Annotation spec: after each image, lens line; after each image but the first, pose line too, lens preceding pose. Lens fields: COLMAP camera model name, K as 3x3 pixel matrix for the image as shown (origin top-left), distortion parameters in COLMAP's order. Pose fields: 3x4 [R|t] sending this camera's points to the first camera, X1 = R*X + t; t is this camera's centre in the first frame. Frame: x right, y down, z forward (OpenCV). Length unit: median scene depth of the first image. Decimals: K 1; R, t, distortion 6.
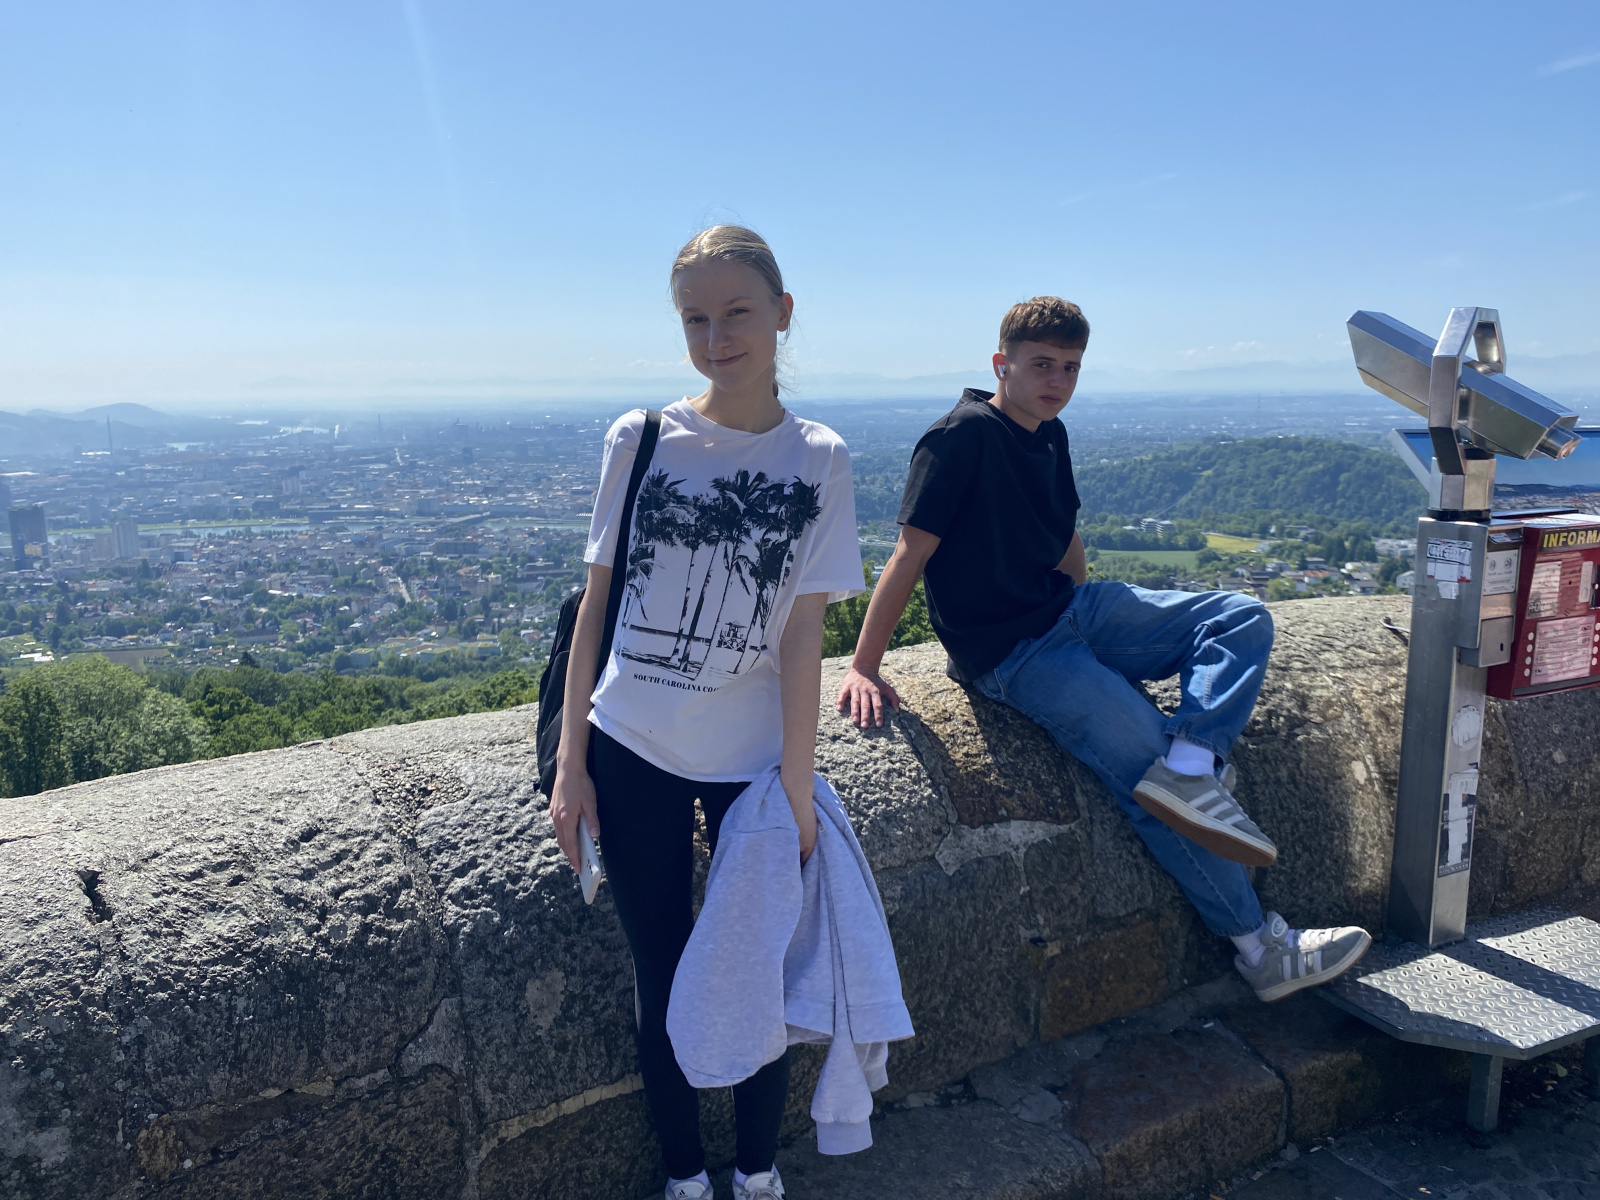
lens RADIAL K [[1195.4, 0, 800.0], [0, 1195.4, 600.0], [0, 0, 1]] dist [0.012634, -0.008509]
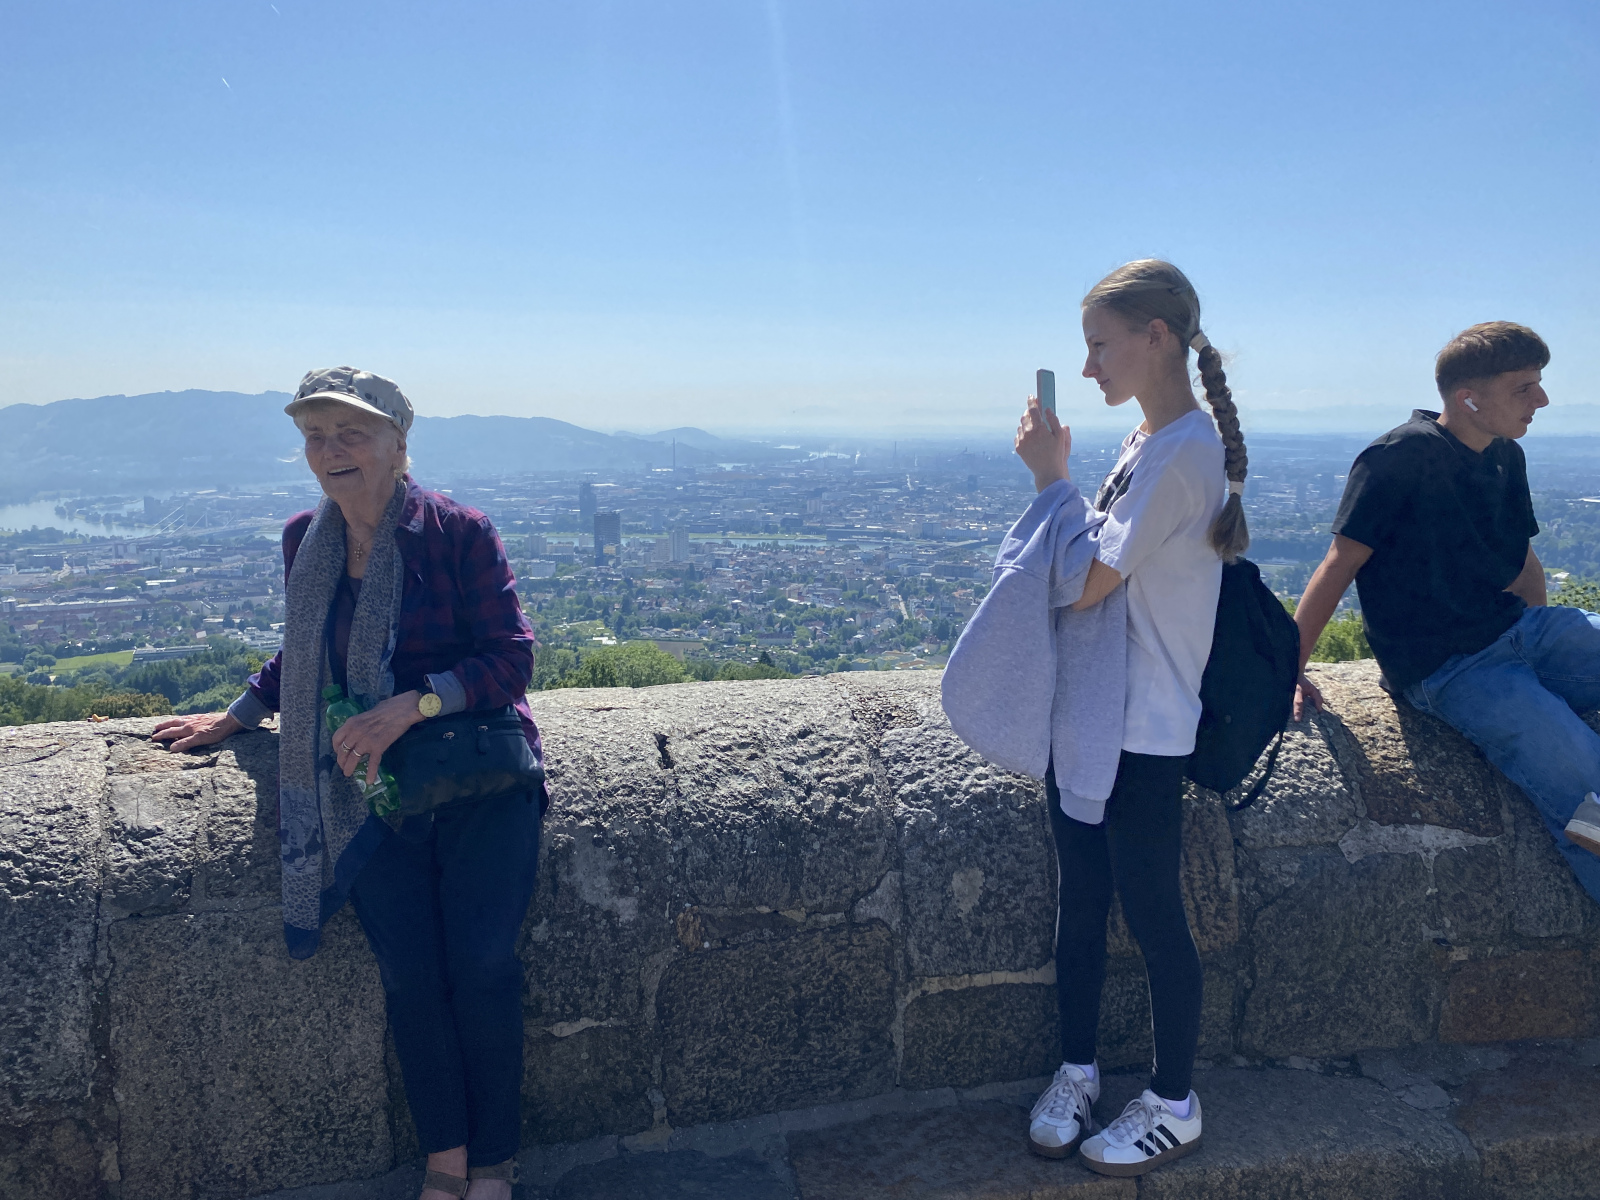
lens RADIAL K [[1187.0, 0, 832.6], [0, 1187.0, 611.5], [0, 0, 1]] dist [0.052541, -0.049379]
pose [[0.925960, 0.076189, -0.369856, 0.074212], [-0.082216, 0.996614, -0.000534, 0.044806], [0.368563, 0.030903, 0.929089, -0.166915]]
